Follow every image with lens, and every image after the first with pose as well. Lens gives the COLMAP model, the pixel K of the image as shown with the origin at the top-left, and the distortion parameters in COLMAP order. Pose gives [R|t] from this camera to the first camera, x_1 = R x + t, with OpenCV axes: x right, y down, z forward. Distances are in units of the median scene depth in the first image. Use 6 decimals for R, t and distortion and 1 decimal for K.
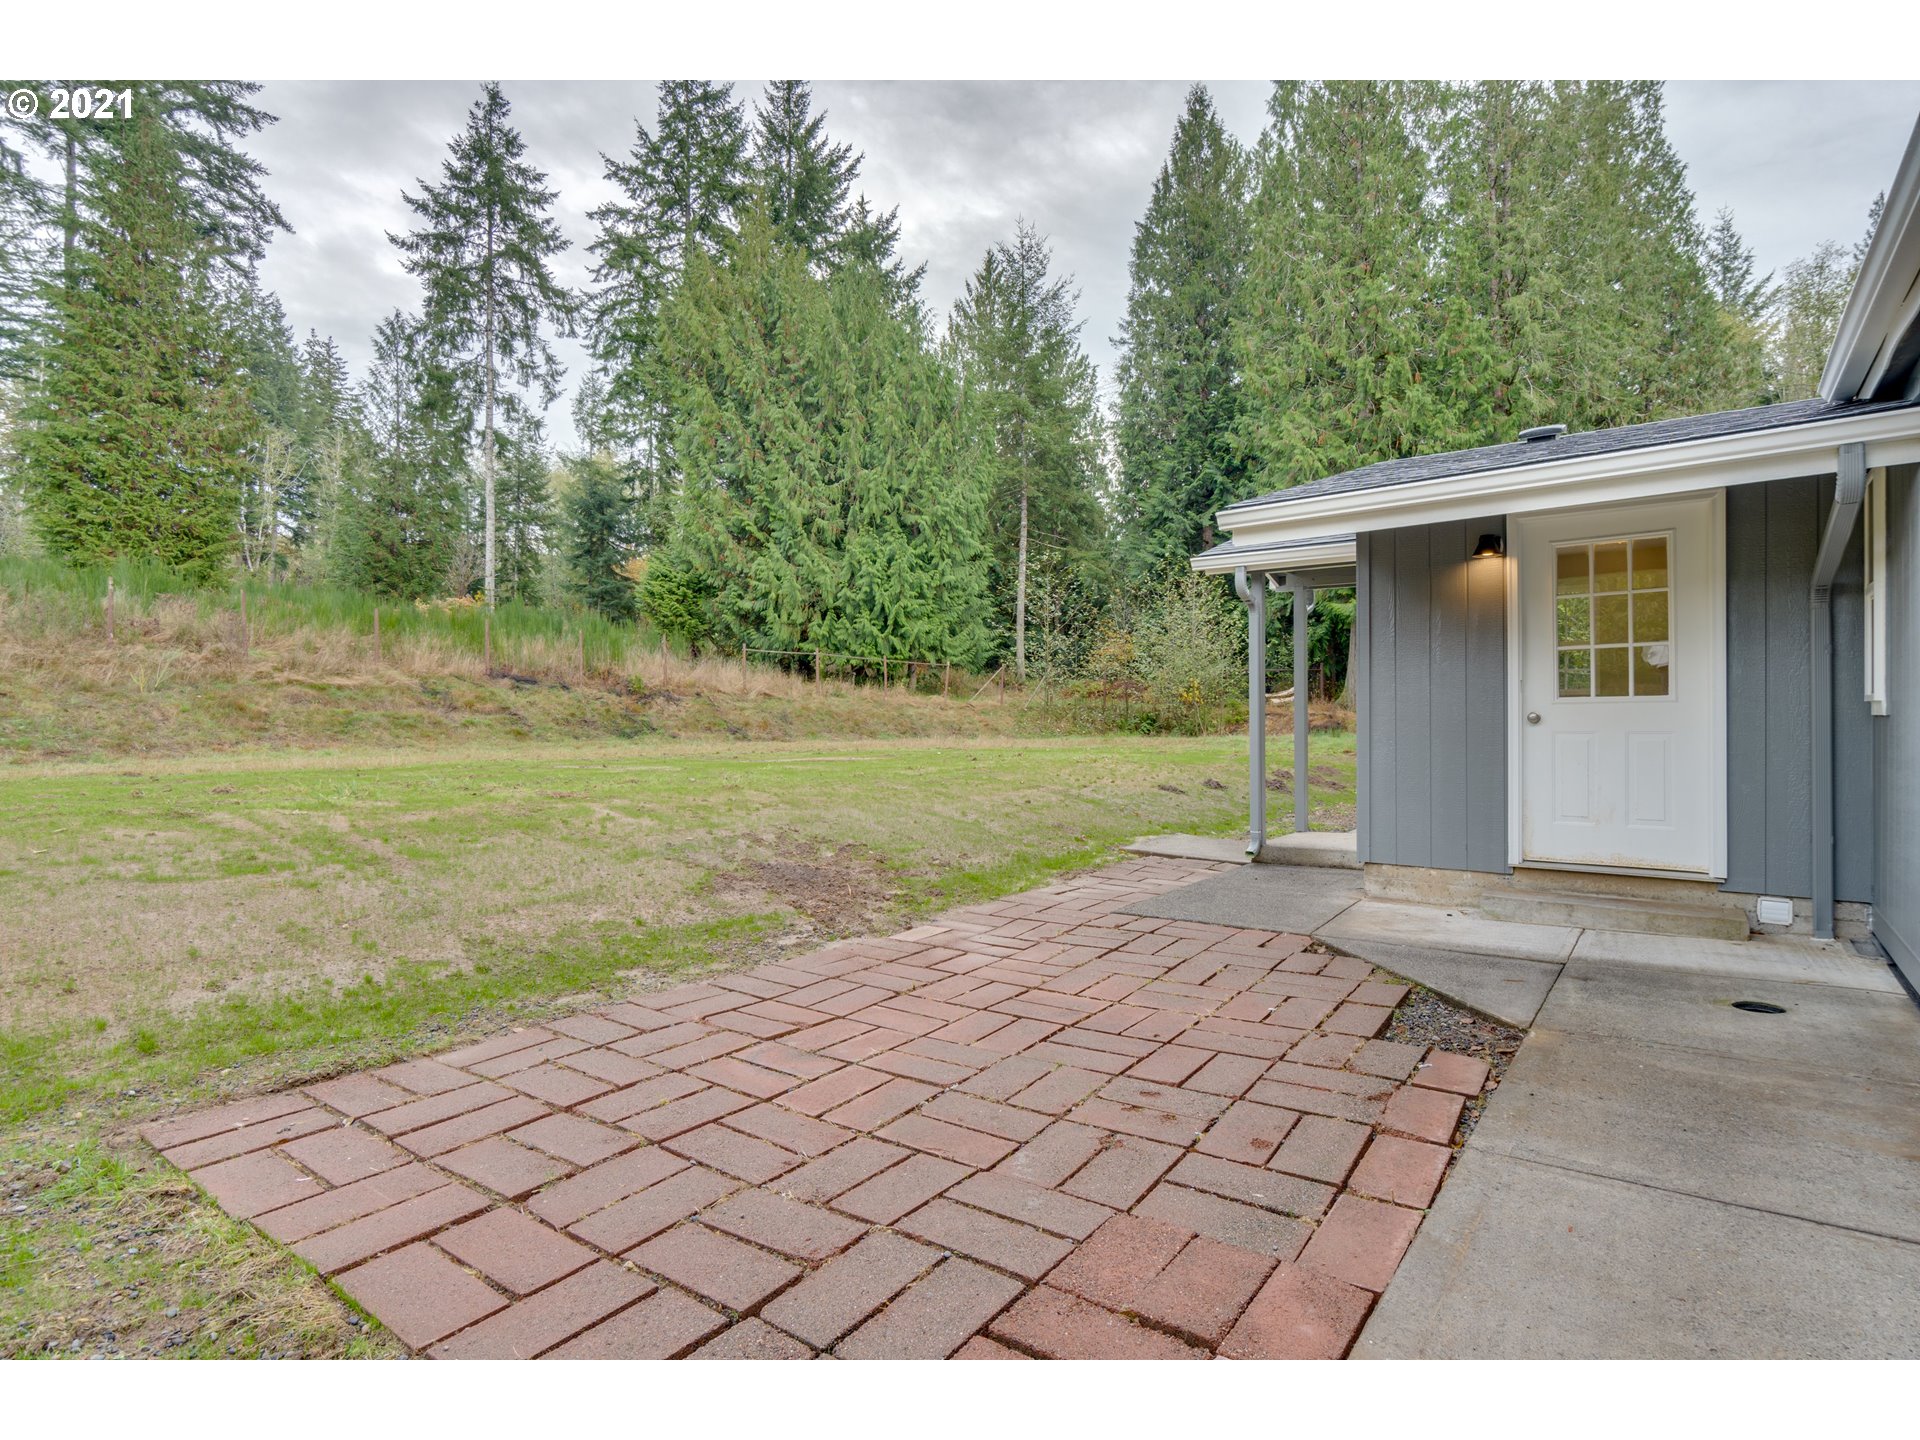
lens RADIAL K [[969.6, 0, 970.4], [0, 969.6, 716.4], [0, 0, 1]] dist [-0.001859, 0.000243]
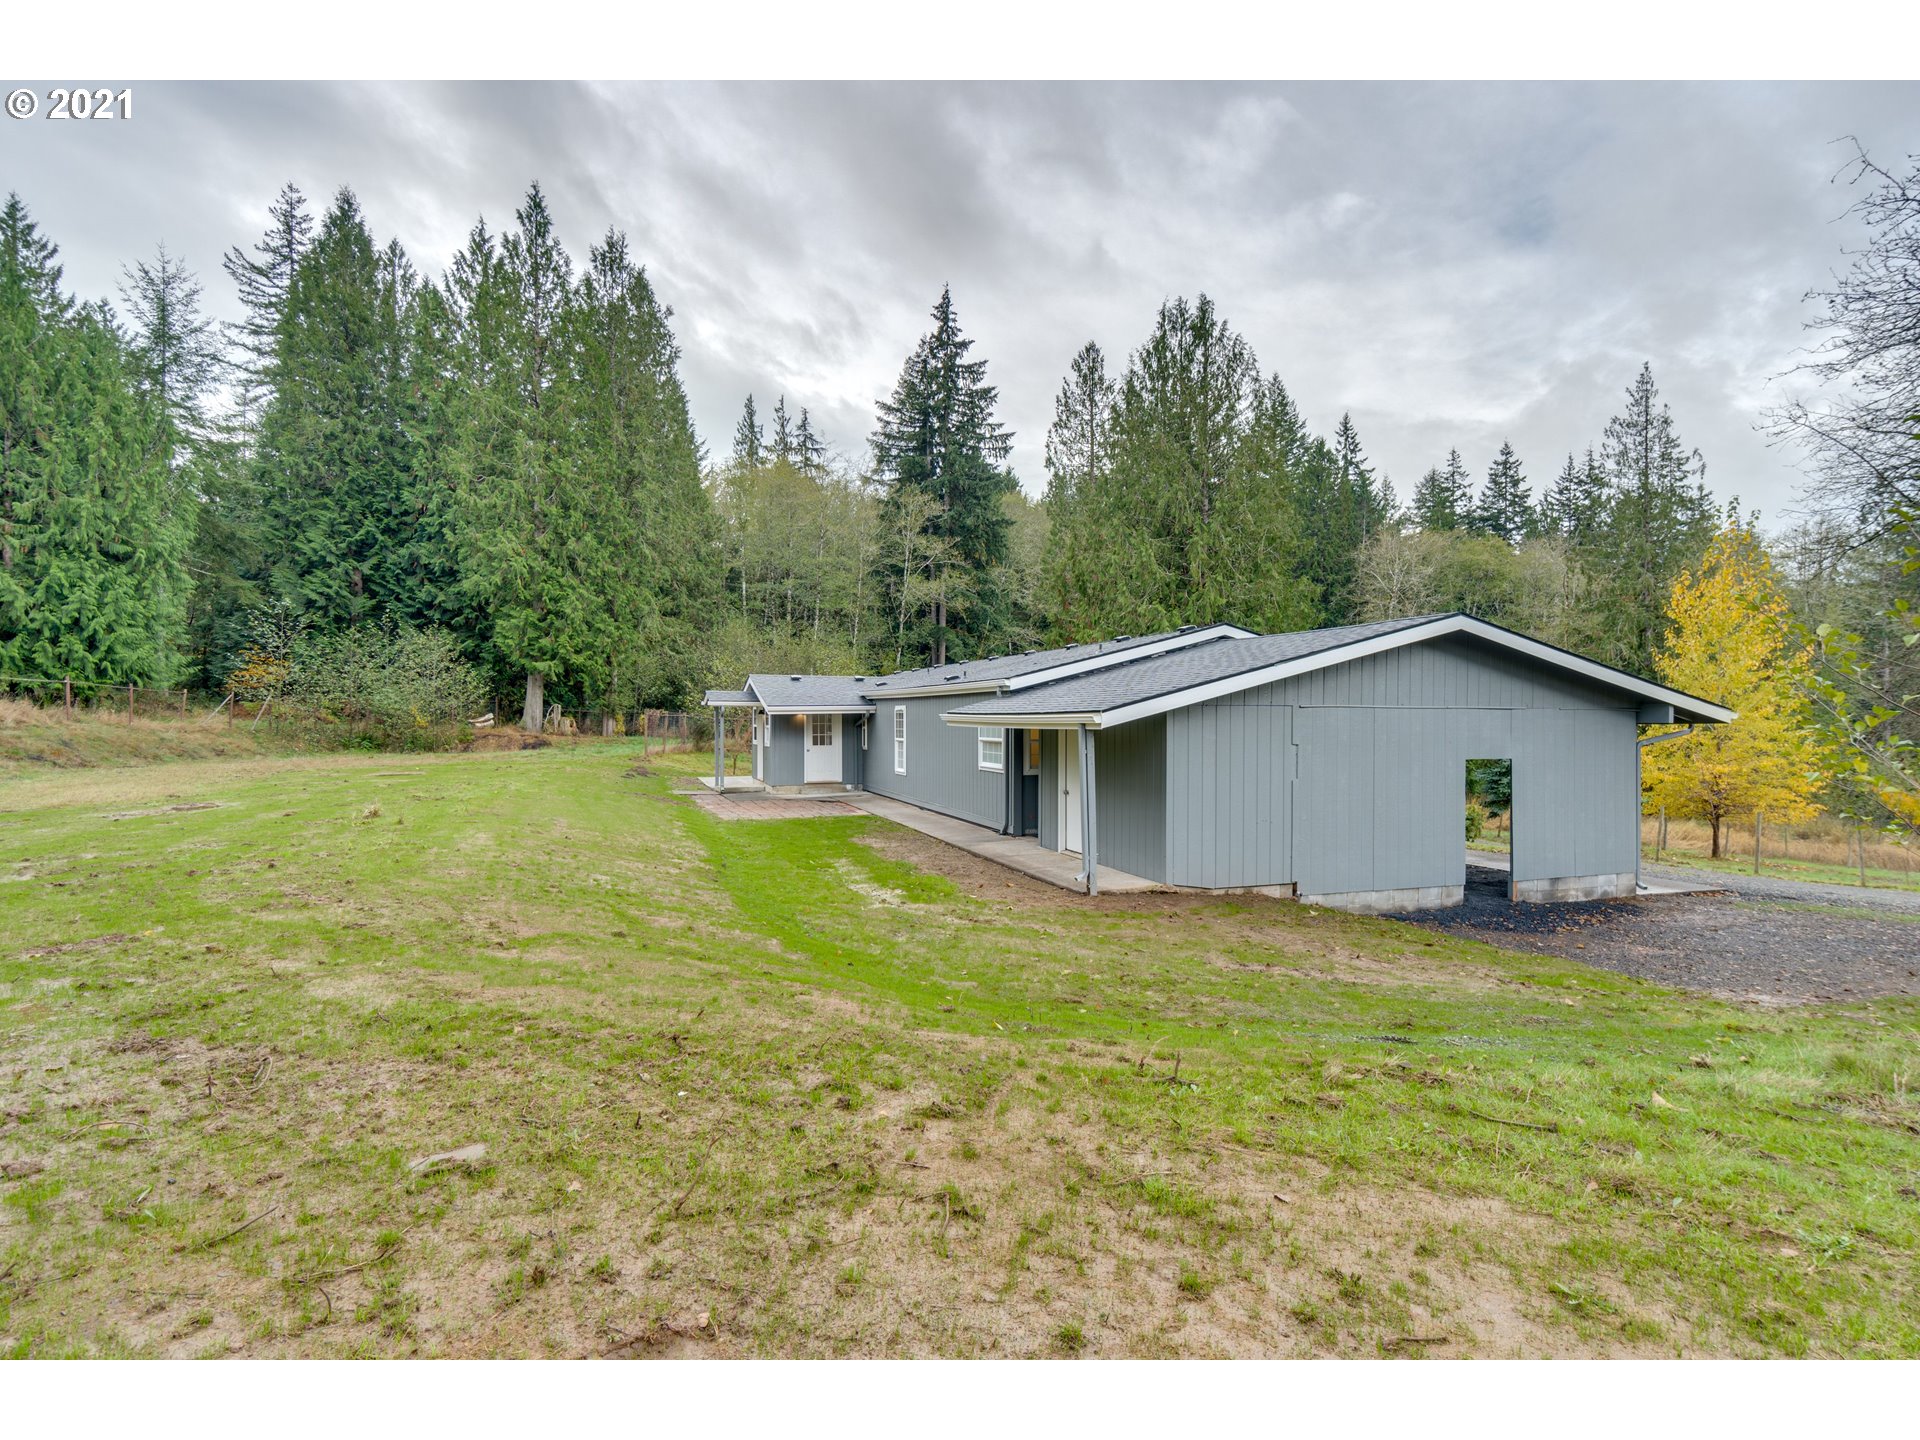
lens RADIAL K [[975.5, 0, 960.6], [0, 975.5, 722.8], [0, 0, 1]] dist [-0.002956, 0.001210]
pose [[0.559122, 0.004962, 0.829070, -0.431656], [-0.002632, 0.999988, -0.004210, -0.015160], [-0.829081, 0.000172, 0.559128, -0.342726]]
